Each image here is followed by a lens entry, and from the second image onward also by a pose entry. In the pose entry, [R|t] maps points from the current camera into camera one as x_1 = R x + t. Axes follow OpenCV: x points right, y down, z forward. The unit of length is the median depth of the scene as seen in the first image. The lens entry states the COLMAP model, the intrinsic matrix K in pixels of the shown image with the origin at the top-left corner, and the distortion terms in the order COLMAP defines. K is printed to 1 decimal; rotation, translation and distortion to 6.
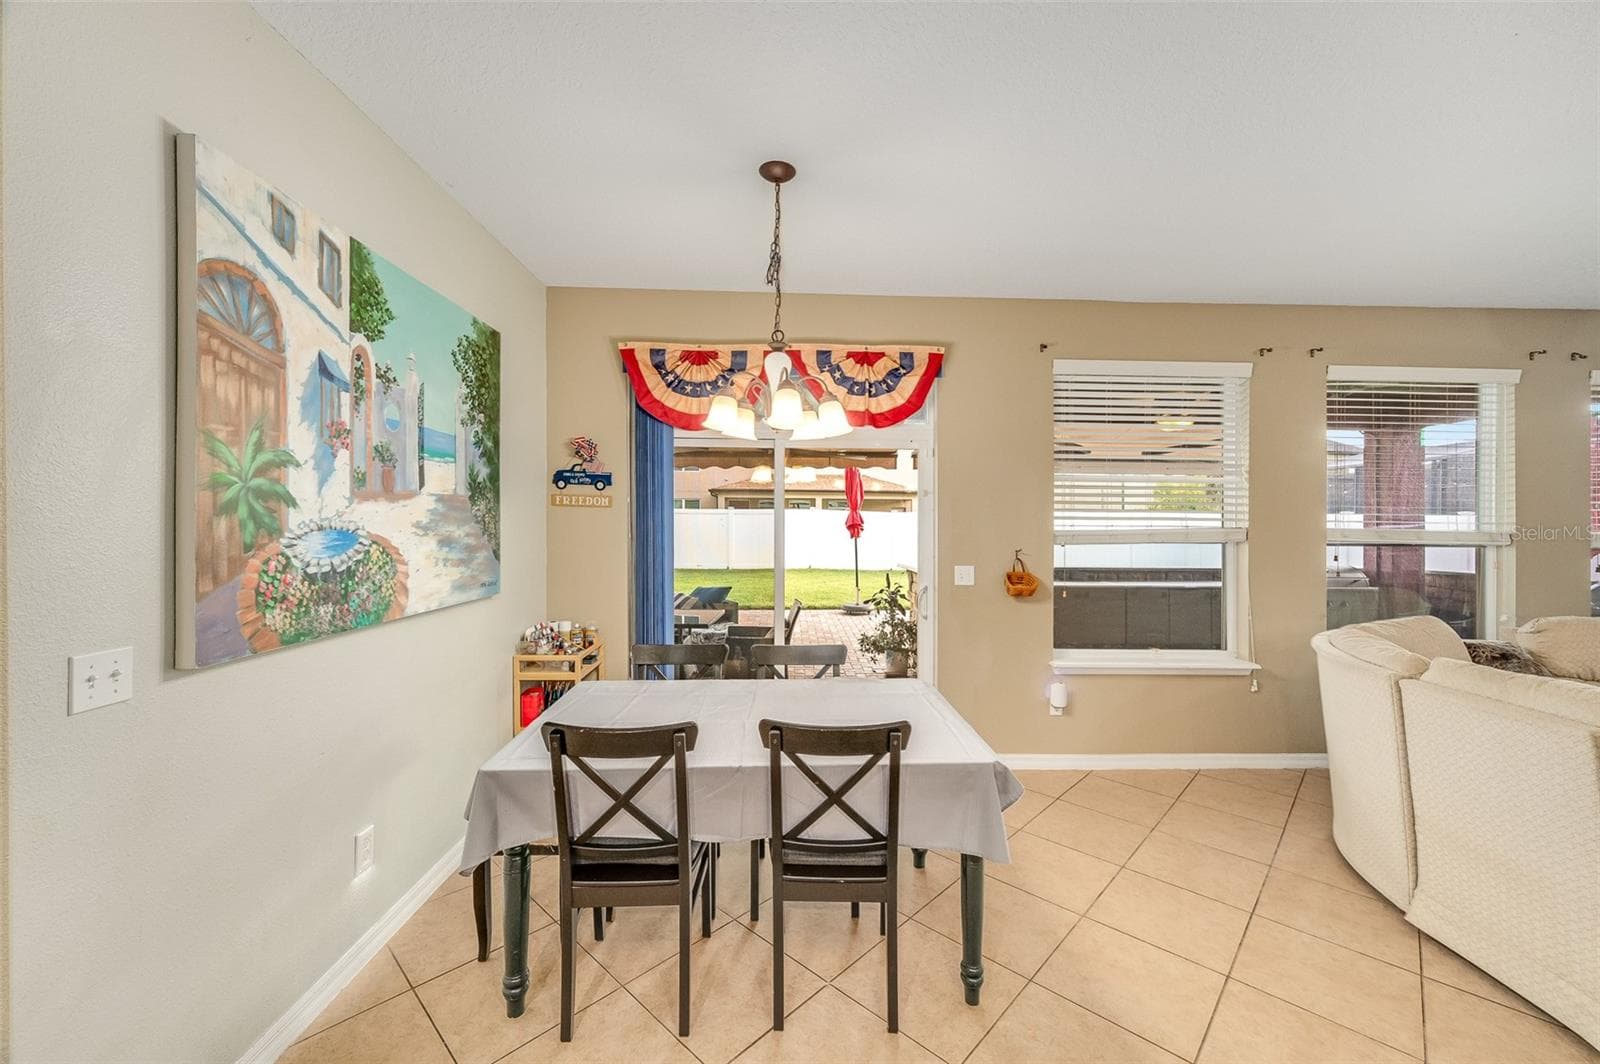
lens RADIAL K [[634.6, 0, 803.9], [0, 634.6, 528.5], [0, 0, 1]] dist [0.001350, -0.000925]
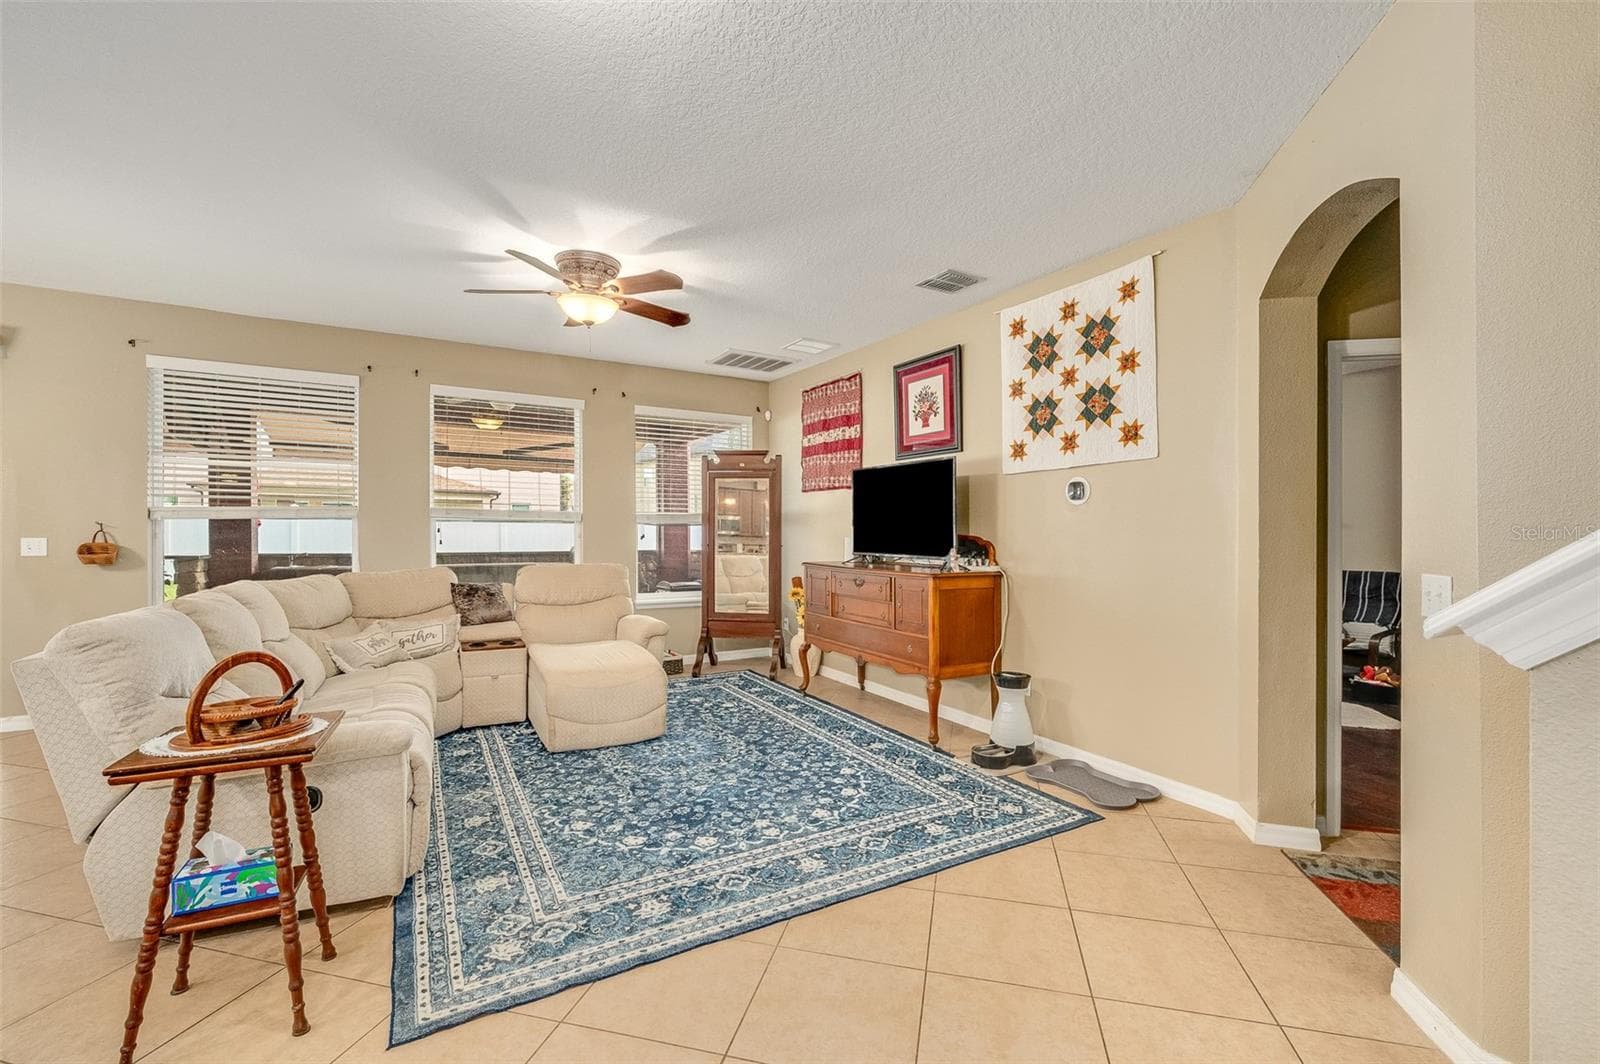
lens RADIAL K [[682.4, 0, 801.9], [0, 682.4, 529.2], [0, 0, 1]] dist [-0.002501, -0.000355]
pose [[0.874165, 0.000775, 0.485628, 0.852316], [-0.003025, 0.999988, 0.003850, 0.037433], [-0.485619, -0.004835, 0.874157, -0.647678]]
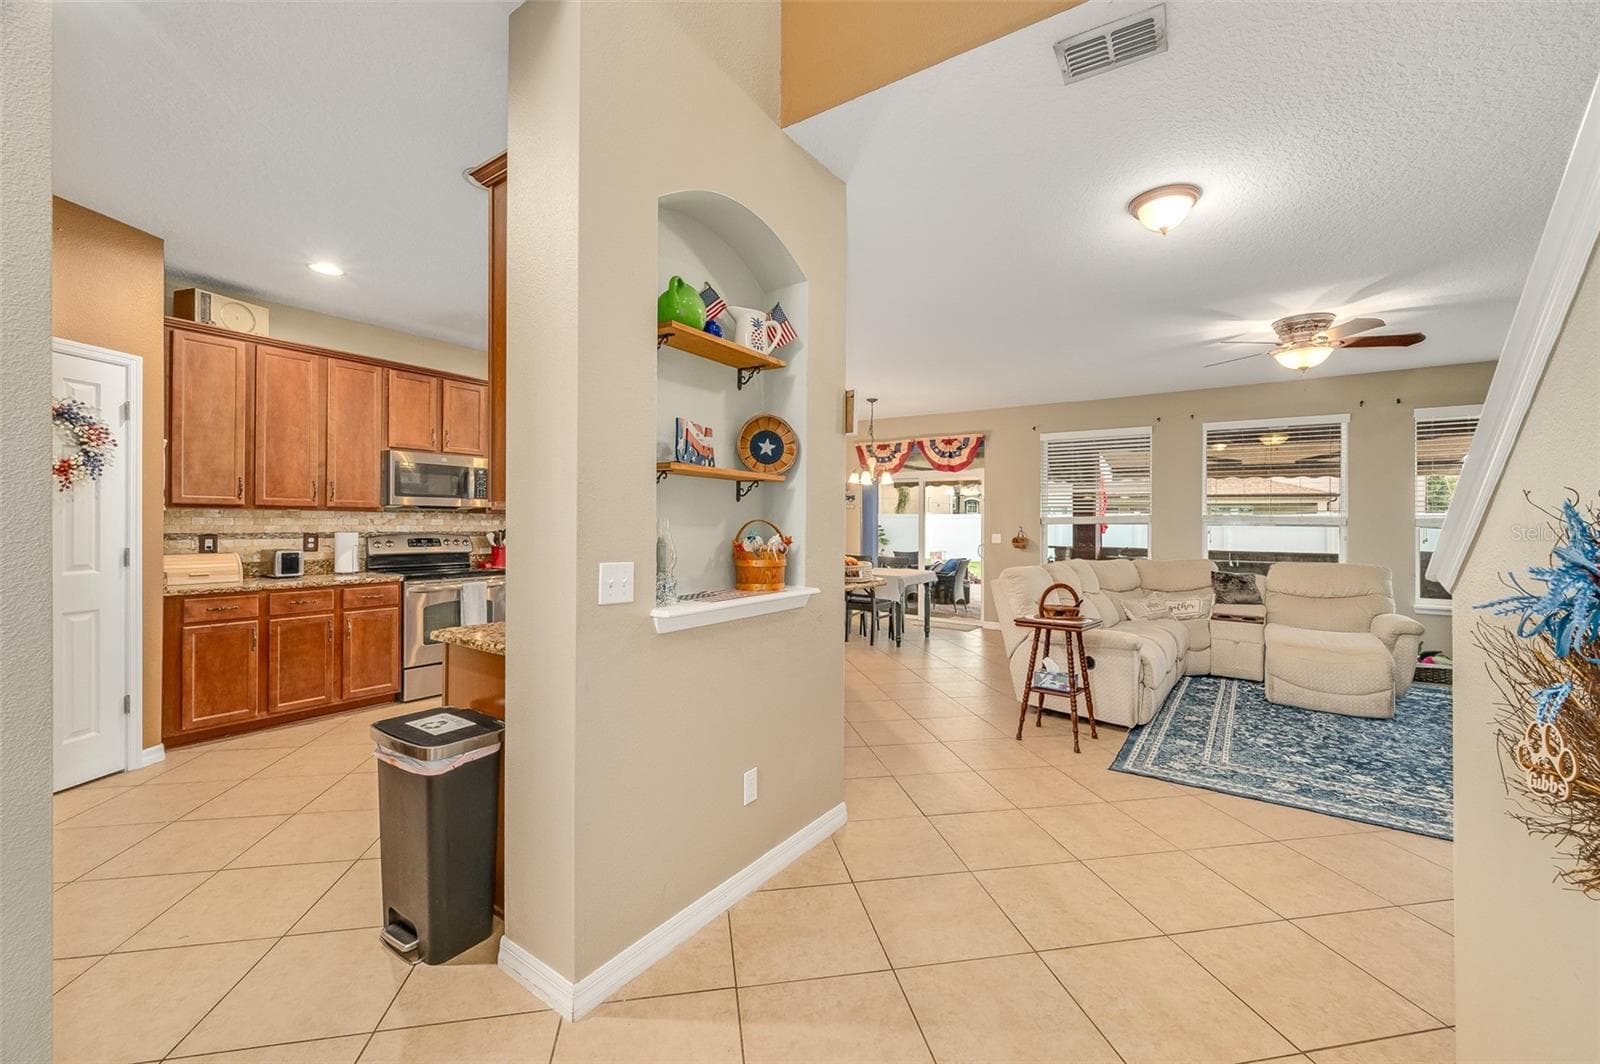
lens RADIAL K [[634.6, 0, 803.2], [0, 634.6, 524.6], [0, 0, 1]] dist [0.001350, -0.000925]
pose [[0.804993, 0.003768, -0.593273, 1.025976], [-0.006197, 0.999979, -0.002058, 0.036614], [0.593252, 0.005333, 0.804999, -1.138860]]
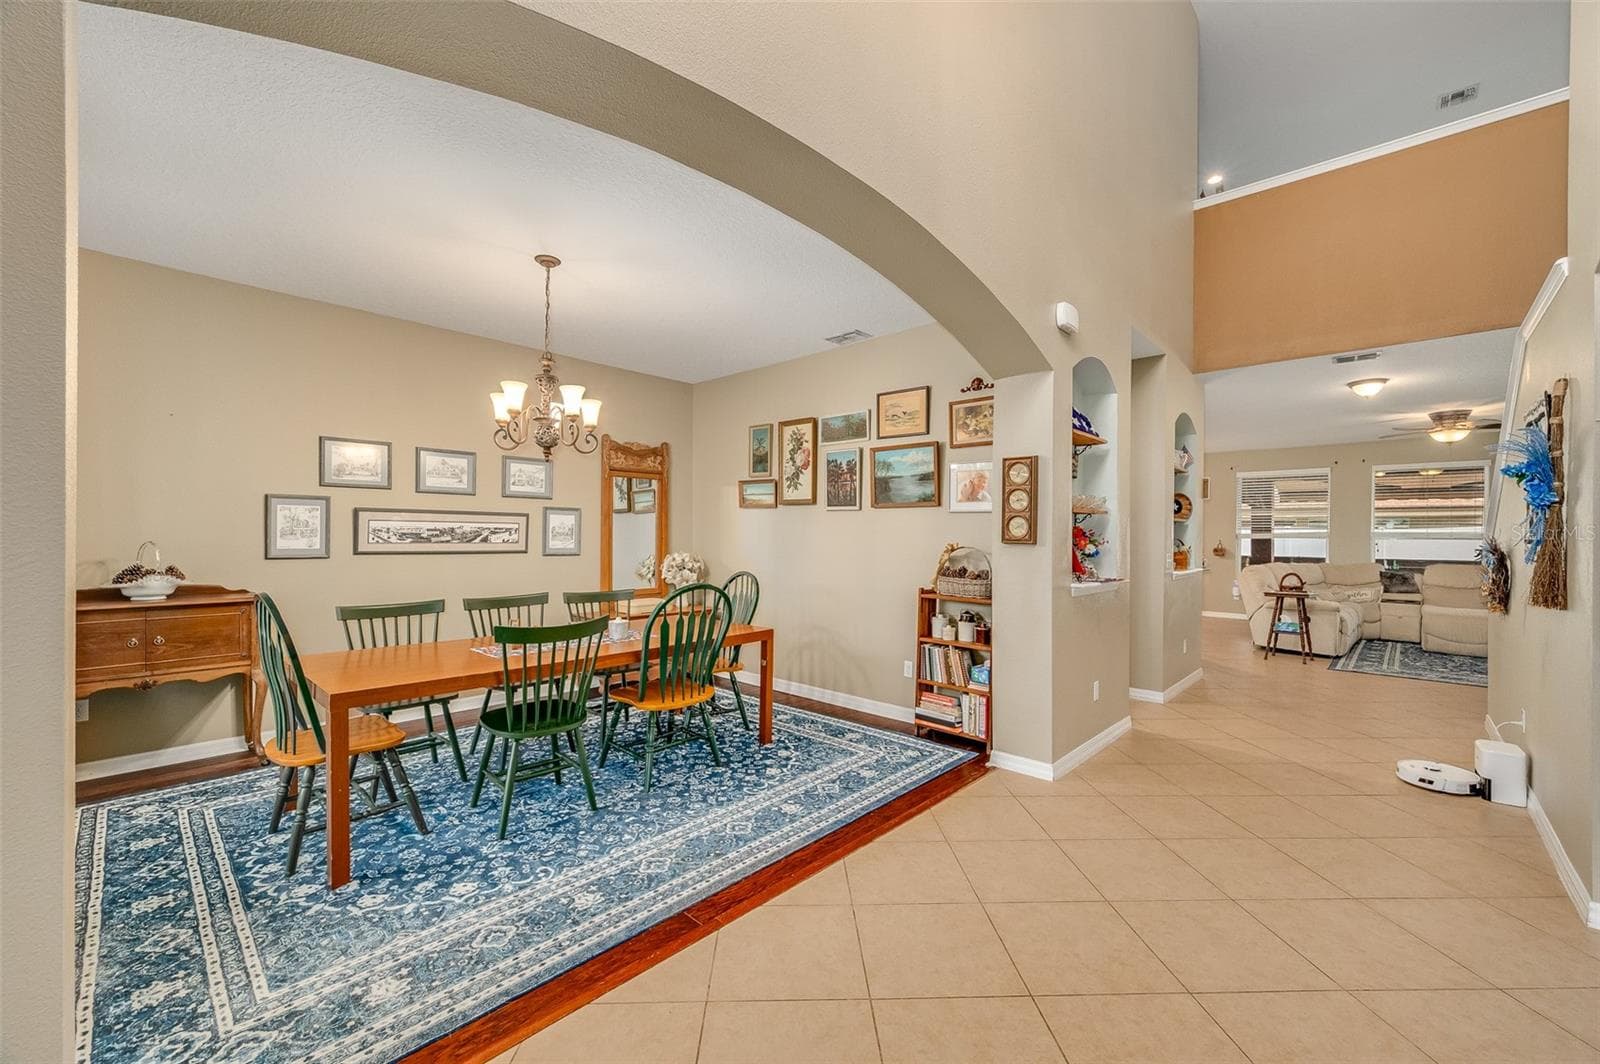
lens RADIAL K [[634.6, 0, 796.7], [0, 634.6, 540.8], [0, 0, 1]] dist [0.001350, -0.000925]
pose [[0.708376, 0.008295, -0.705787, 1.031961], [-0.007337, 0.999963, 0.004389, 0.038475], [0.705797, 0.002069, 0.708411, -2.428929]]
